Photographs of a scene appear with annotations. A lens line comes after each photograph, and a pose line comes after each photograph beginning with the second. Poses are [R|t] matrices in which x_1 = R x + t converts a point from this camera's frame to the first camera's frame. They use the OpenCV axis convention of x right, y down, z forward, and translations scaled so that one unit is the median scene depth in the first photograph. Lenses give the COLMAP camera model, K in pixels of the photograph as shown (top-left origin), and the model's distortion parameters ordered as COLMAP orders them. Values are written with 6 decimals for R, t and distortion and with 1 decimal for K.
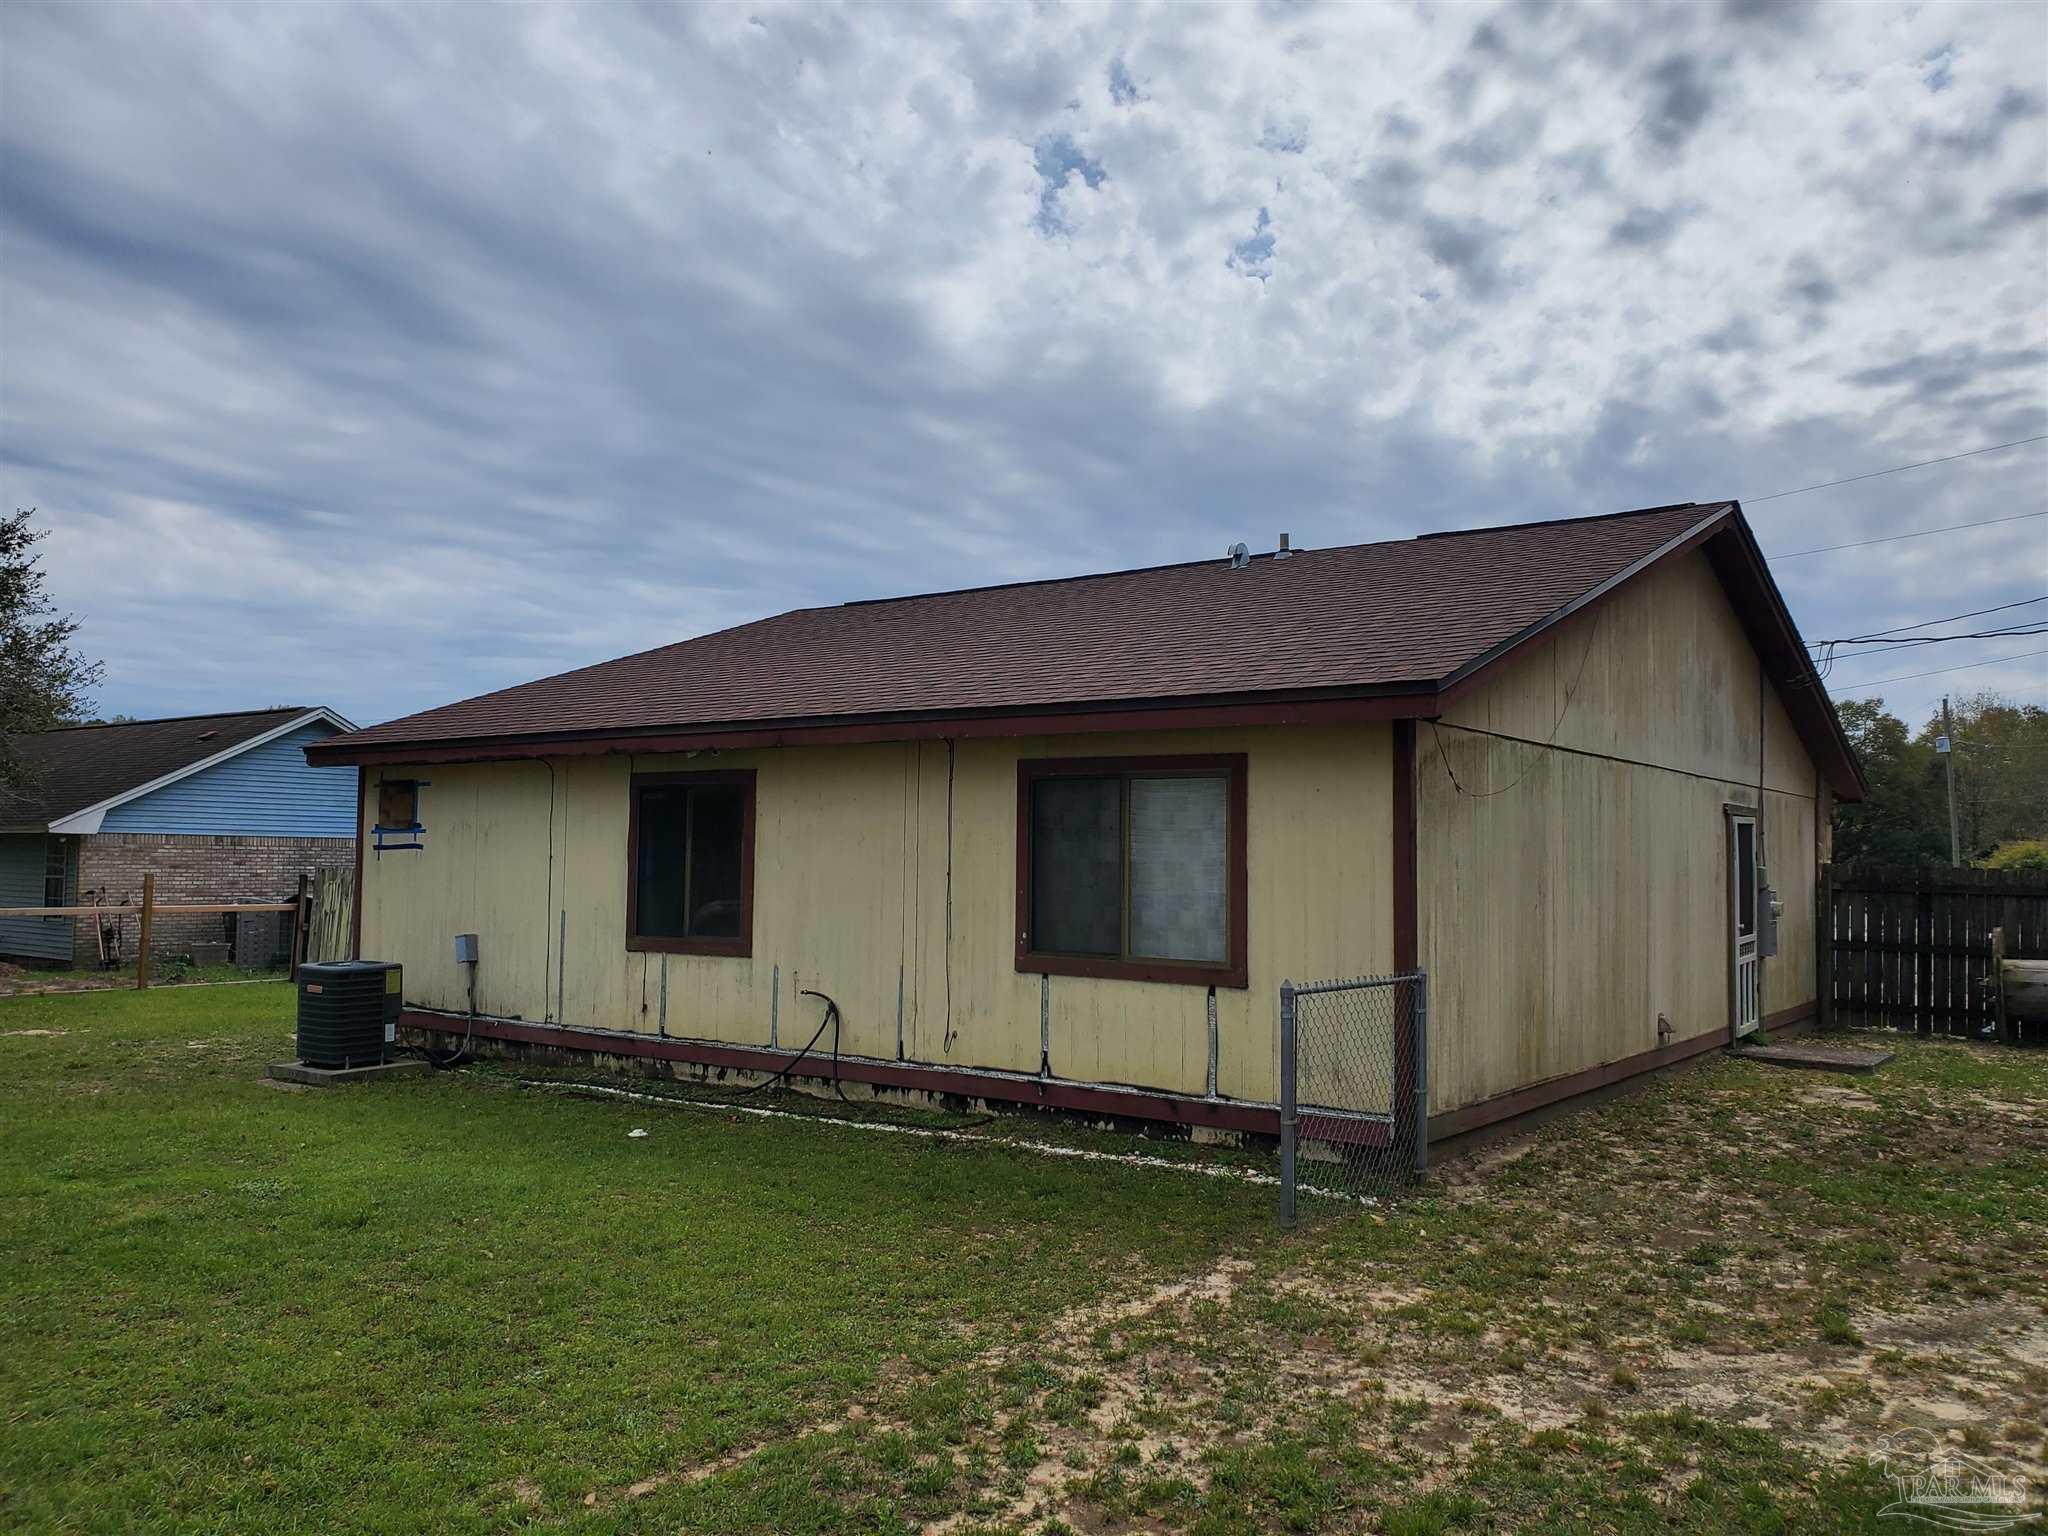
lens RADIAL K [[1581.4, 0, 1024.1], [0, 1581.4, 786.9], [0, 0, 1]] dist [0.020588, 0.000786]
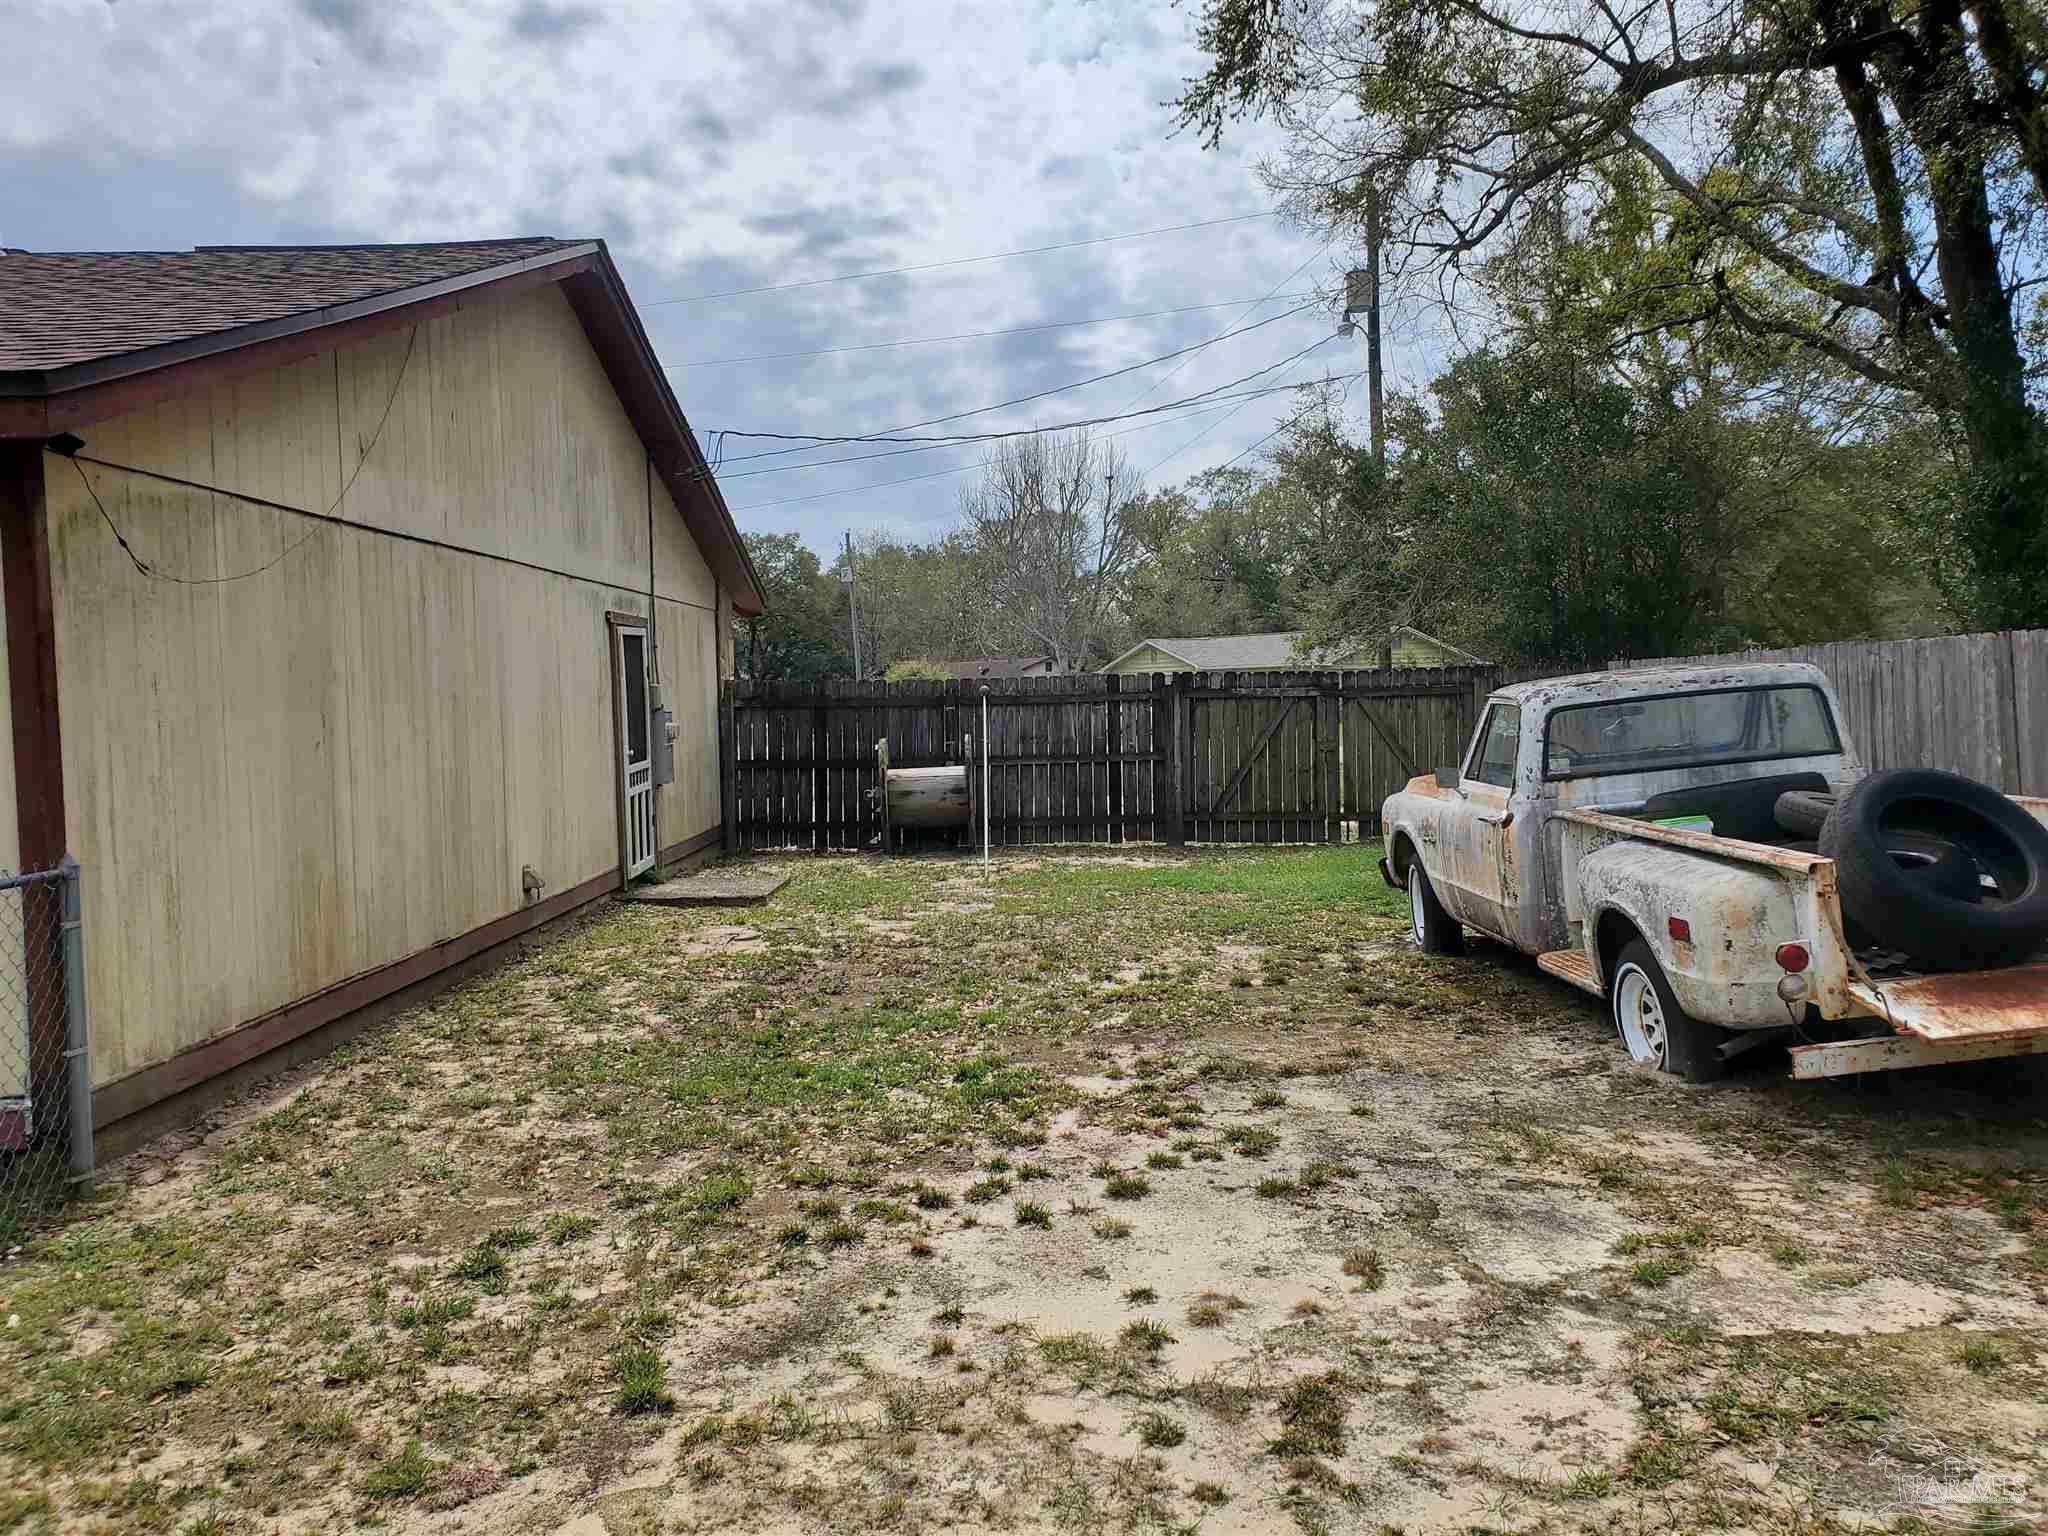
lens RADIAL K [[1608.8, 0, 1030.7], [0, 1608.8, 777.3], [0, 0, 1]] dist [0.018271, -0.002245]
pose [[0.804766, -0.061480, 0.590399, 0.144113], [0.002076, 0.994907, 0.100773, 0.017144], [-0.593588, -0.079873, 0.800795, 0.218356]]
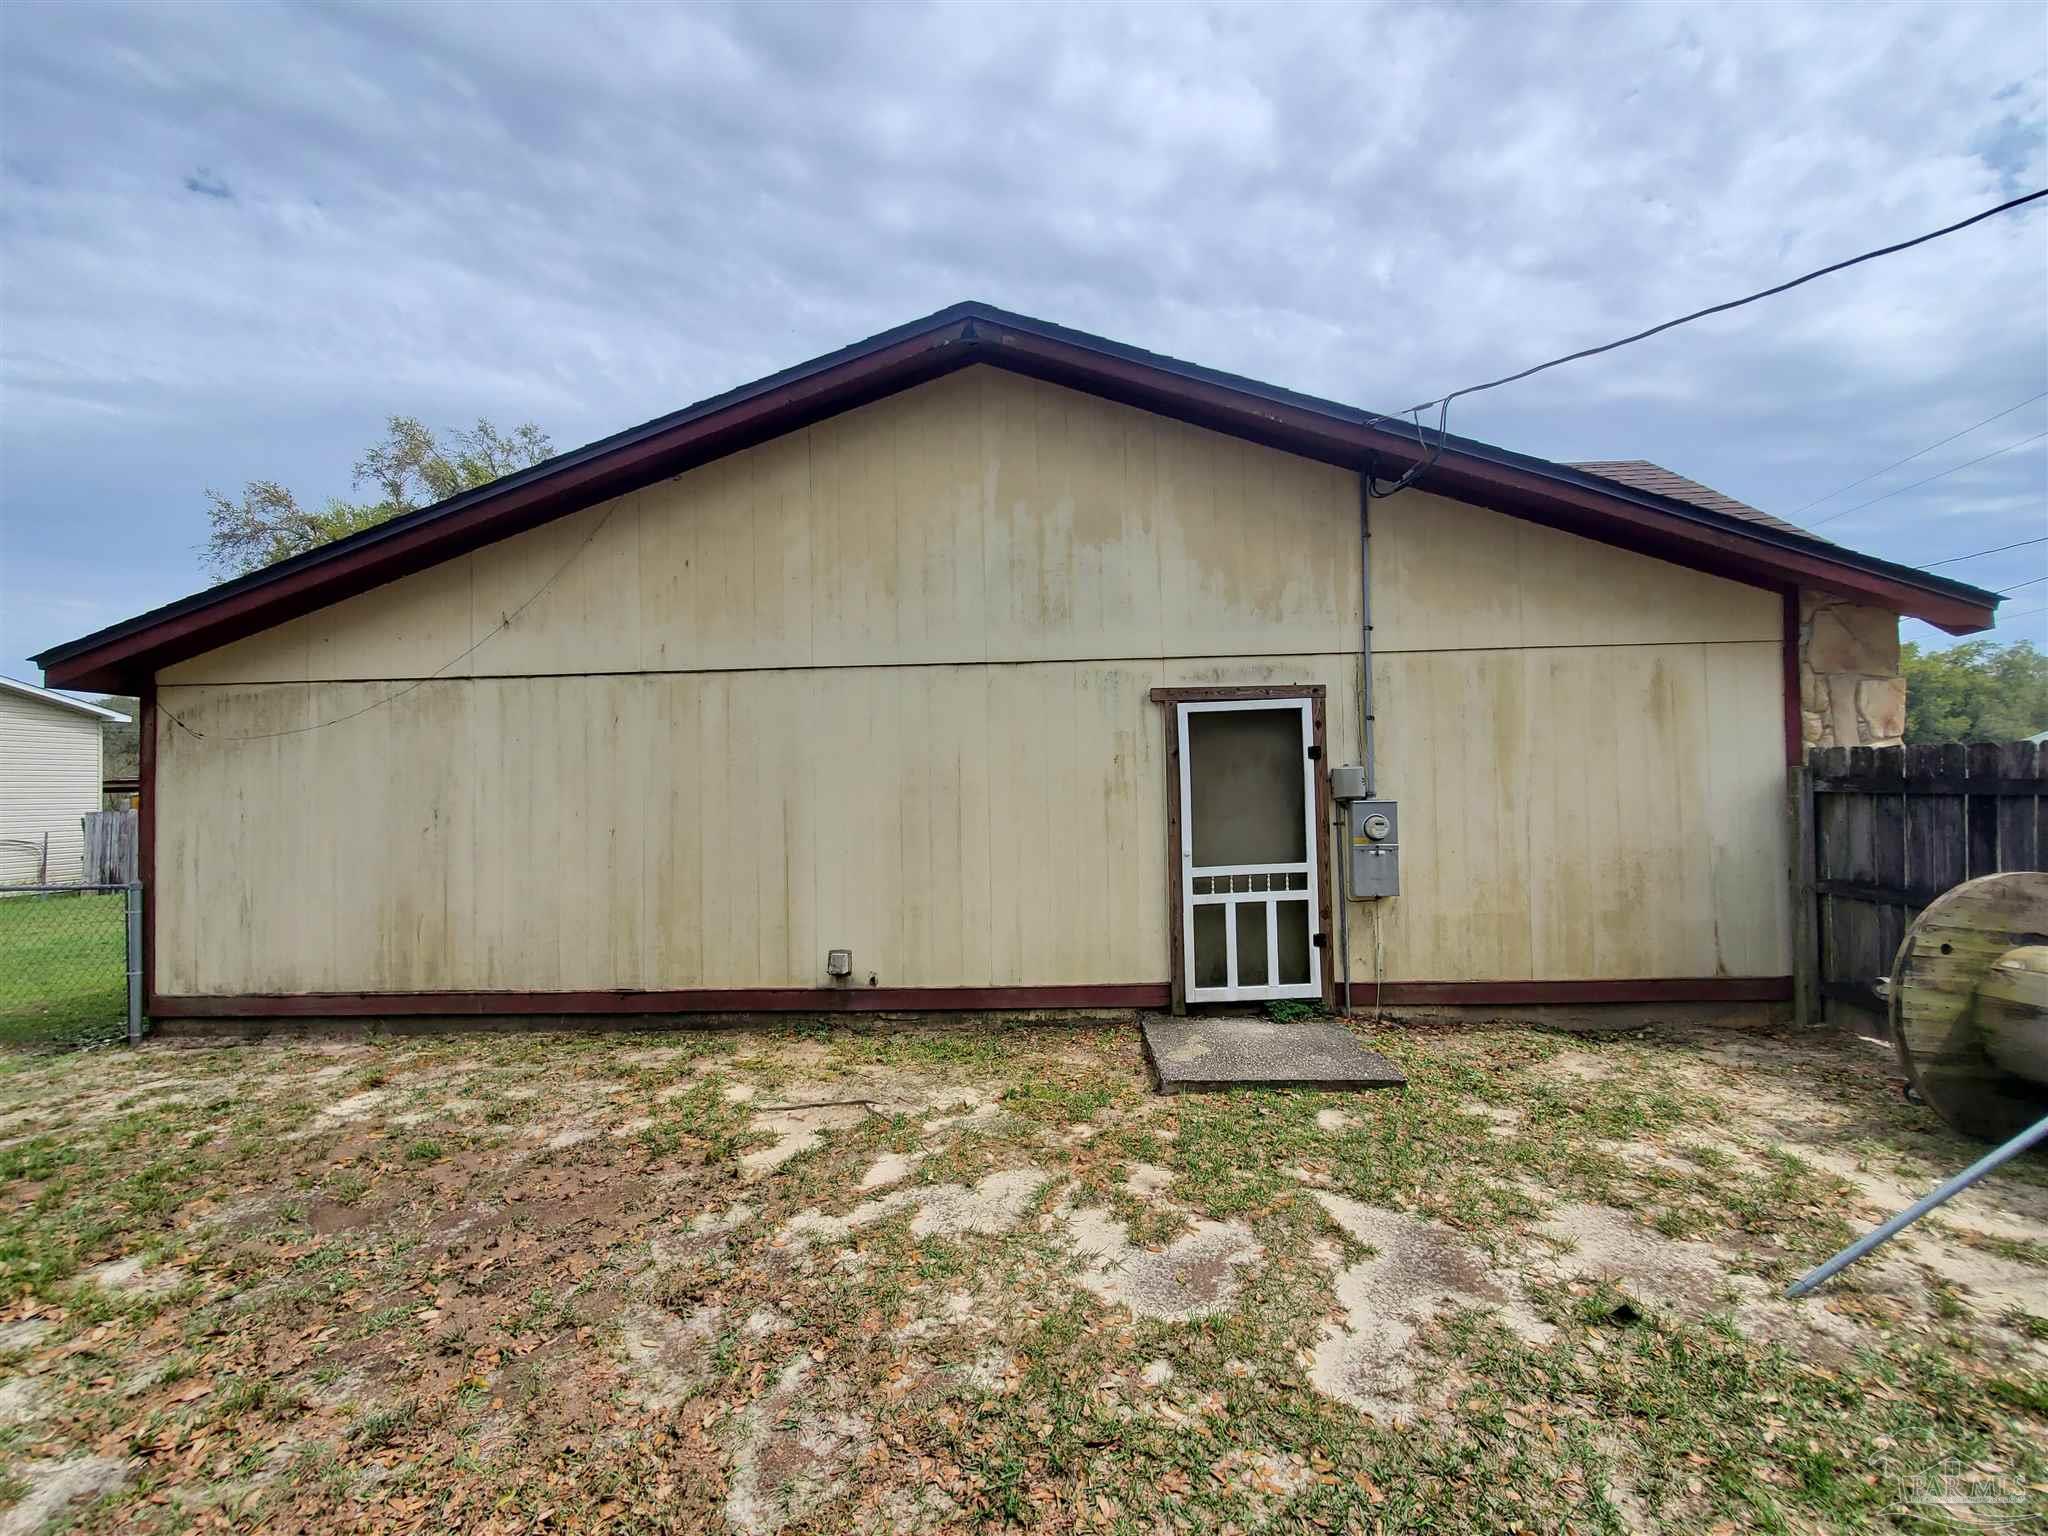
lens RADIAL K [[815.3, 0, 1043.7], [0, 815.3, 764.6], [0, 0, 1]] dist [0.001124, -0.001508]
pose [[0.568698, -0.048307, -0.821126, 0.961600], [0.066202, 0.997724, -0.012845, 0.063854], [0.819878, -0.047055, 0.570602, 0.975641]]
